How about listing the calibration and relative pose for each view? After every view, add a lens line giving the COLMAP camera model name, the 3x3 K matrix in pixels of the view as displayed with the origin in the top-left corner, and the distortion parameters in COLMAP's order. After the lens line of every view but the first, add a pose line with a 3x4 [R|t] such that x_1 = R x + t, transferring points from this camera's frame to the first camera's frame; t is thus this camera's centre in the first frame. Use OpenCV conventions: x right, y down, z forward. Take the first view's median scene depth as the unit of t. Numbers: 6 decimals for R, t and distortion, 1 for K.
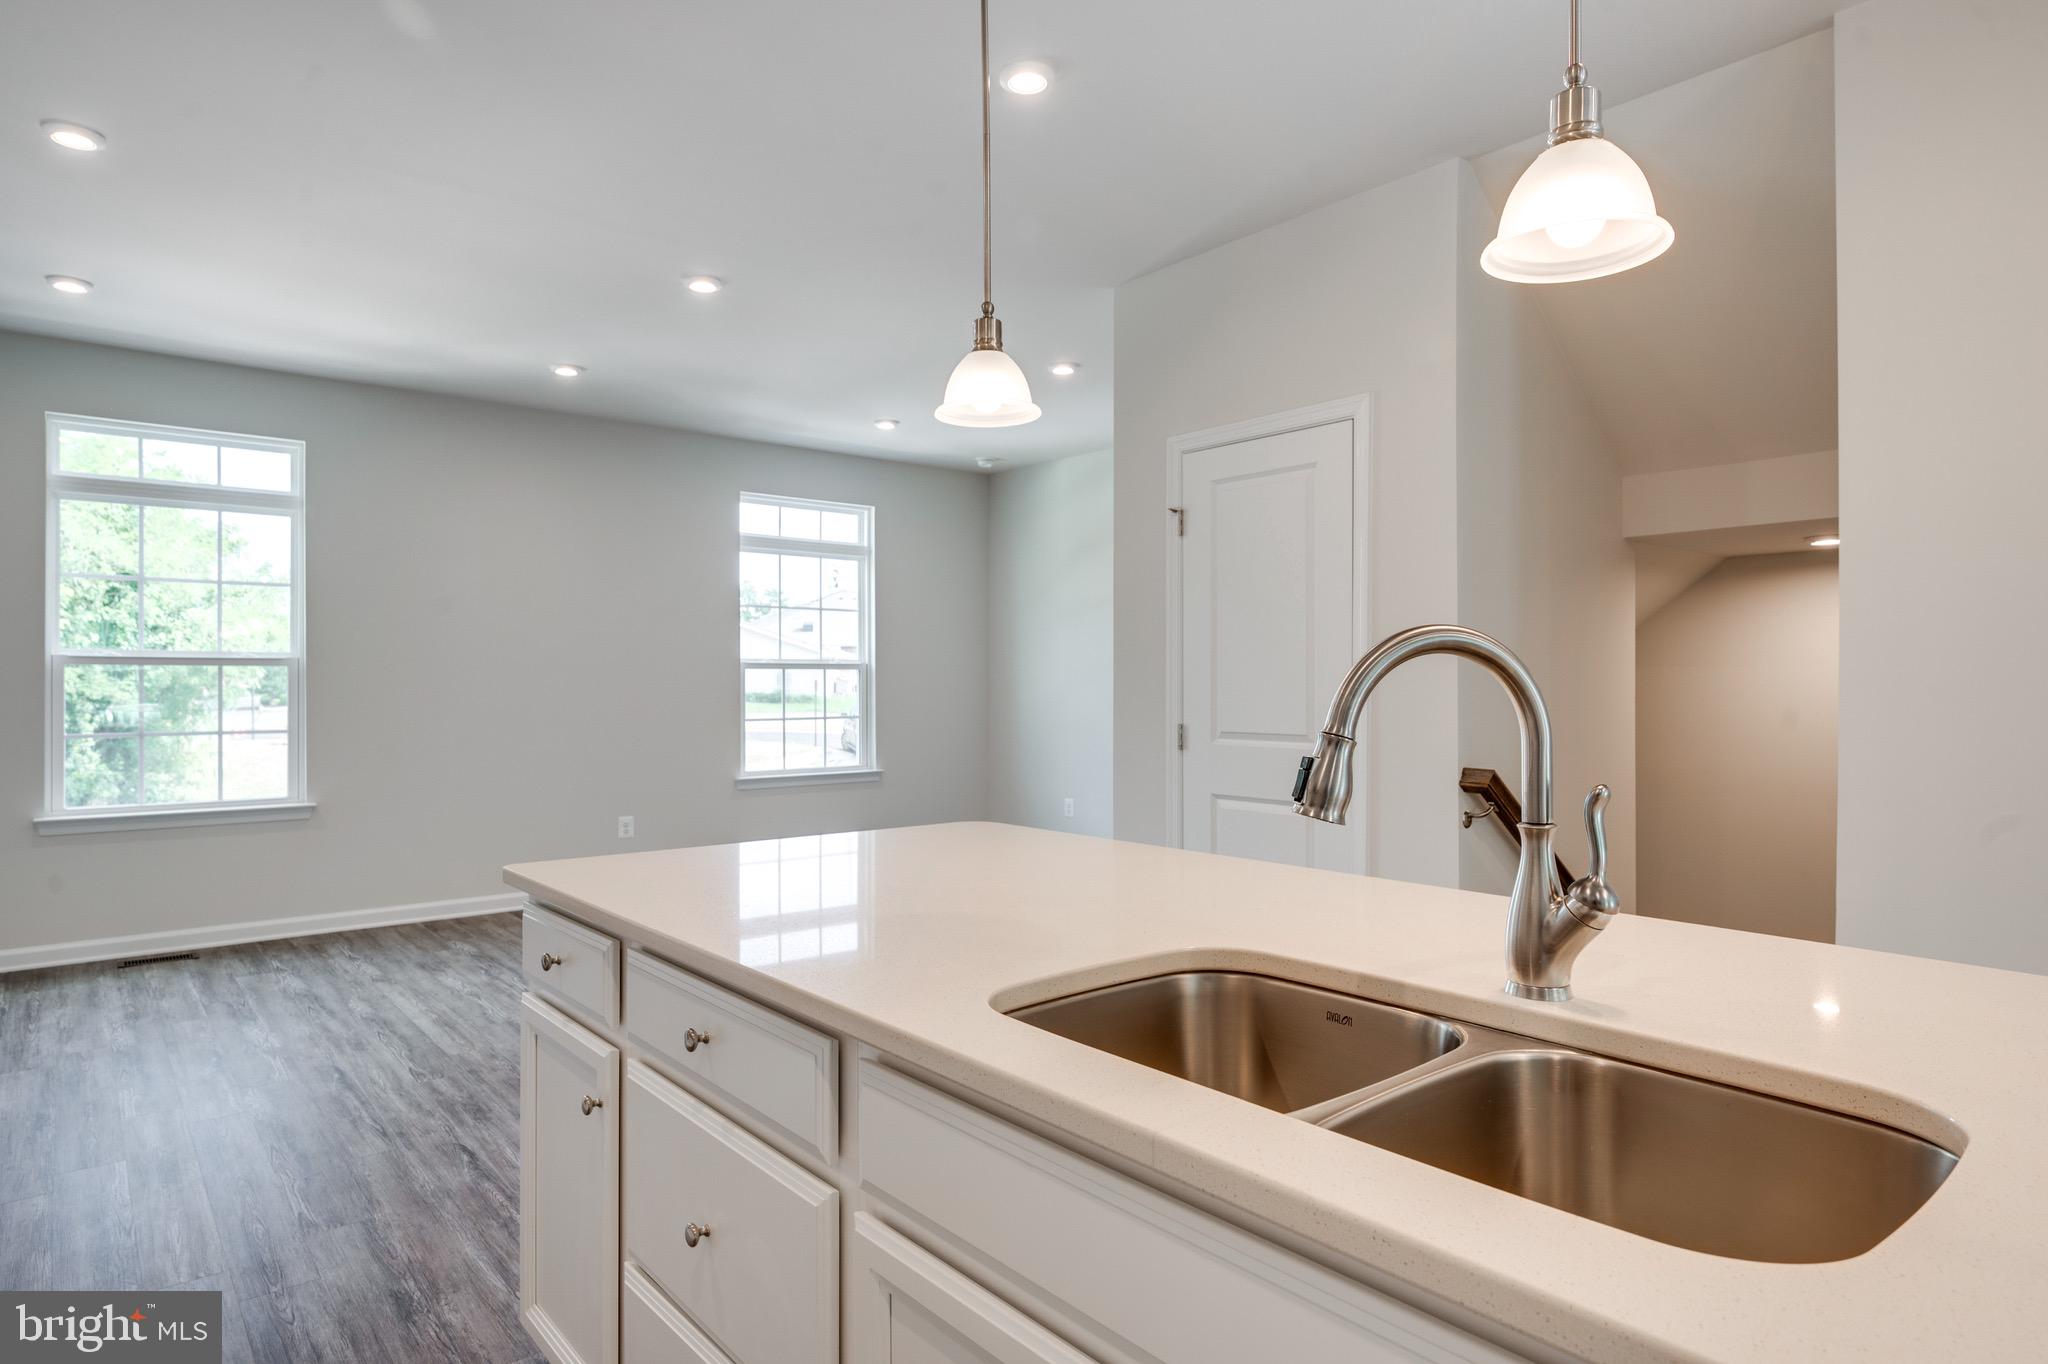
lens RADIAL K [[1165.2, 0, 1024.0], [0, 1165.2, 682.0], [0, 0, 1]] dist [-0.000026, -0.000785]
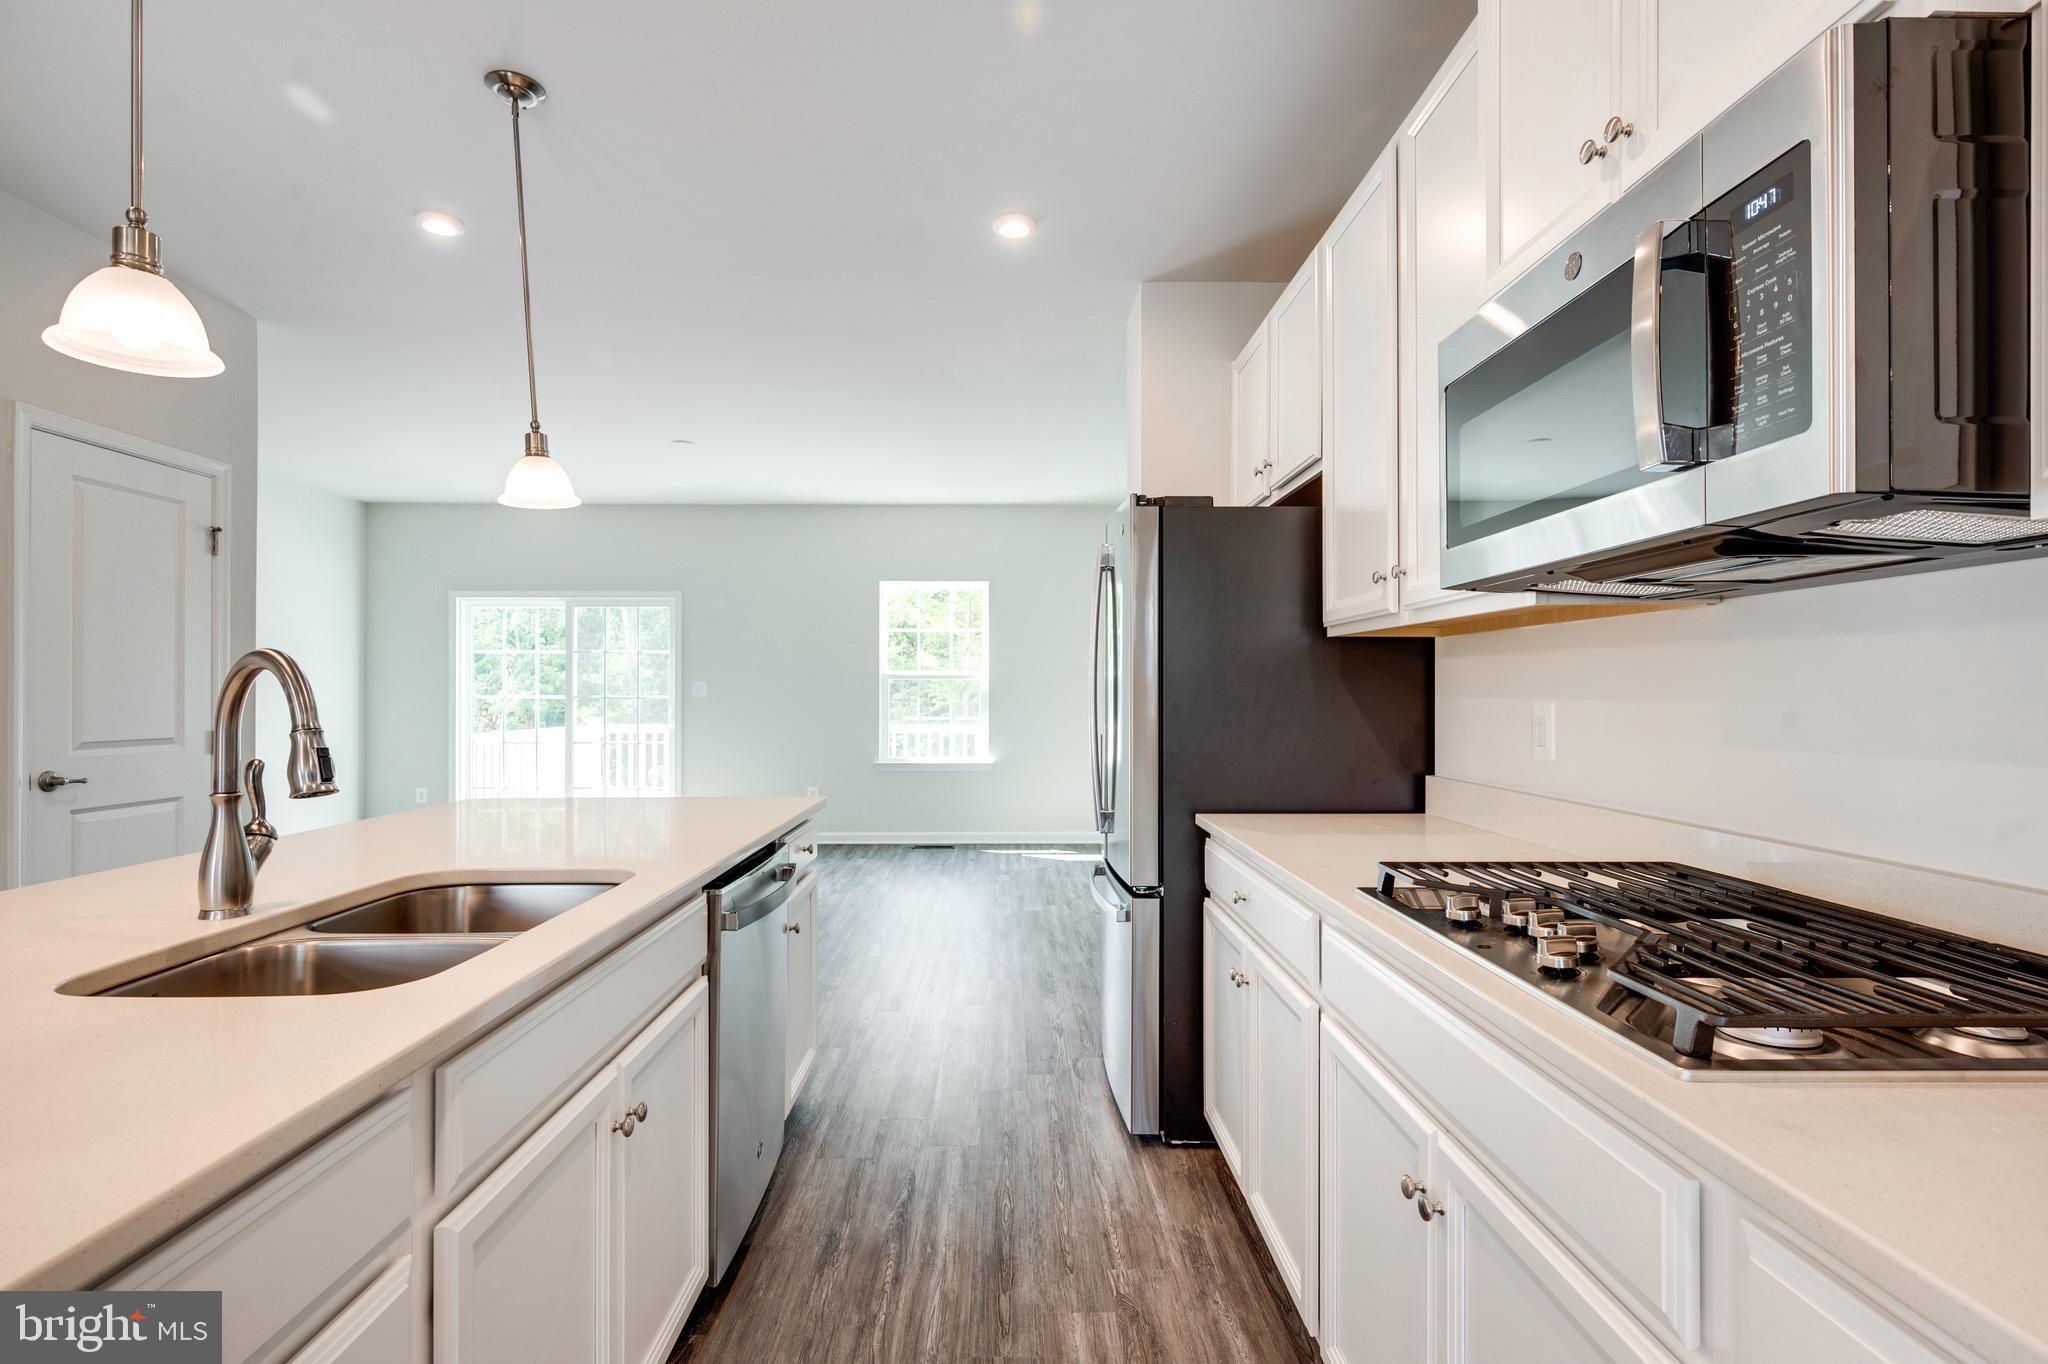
lens RADIAL K [[1066.6, 0, 1024.0], [0, 1066.6, 682.0], [0, 0, 1]] dist [0.000095, -0.000044]
pose [[-0.779765, 0.010053, 0.625991, -0.357158], [0.003143, 0.999921, -0.012144, 0.002981], [-0.626064, -0.007502, -0.779735, 0.457962]]
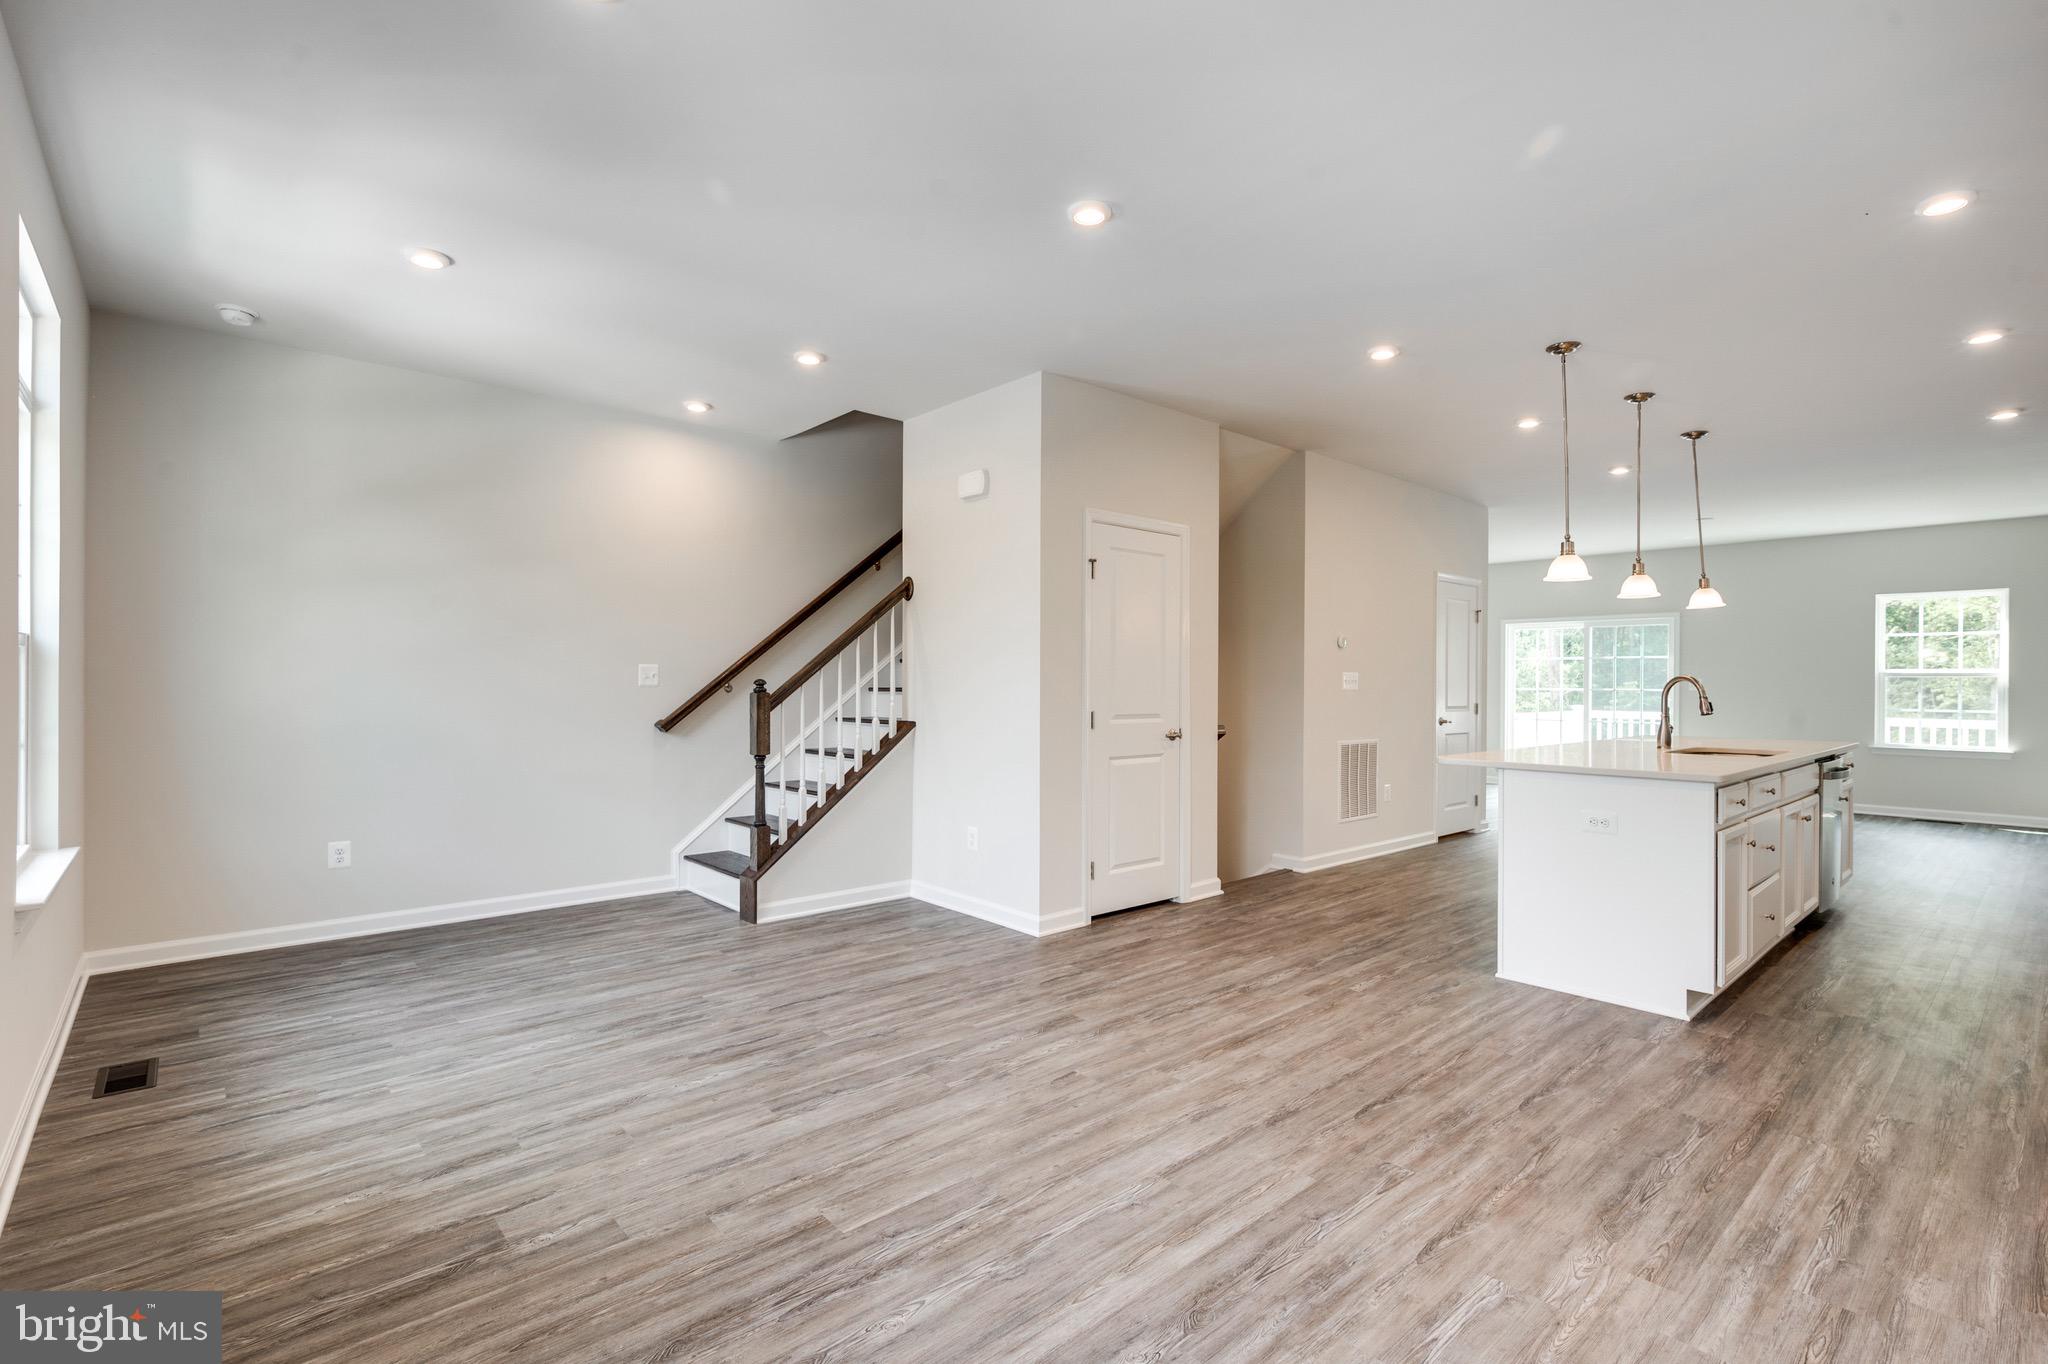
lens RADIAL K [[937.9, 0, 1024.0], [0, 937.9, 682.0], [0, 0, 1]] dist [-0.000738, -0.000165]
pose [[-0.034743, 0.002439, 0.999393, -1.161797], [-0.007823, 0.999966, -0.002713, 0.004063], [-0.999366, -0.007912, -0.034723, 1.293158]]
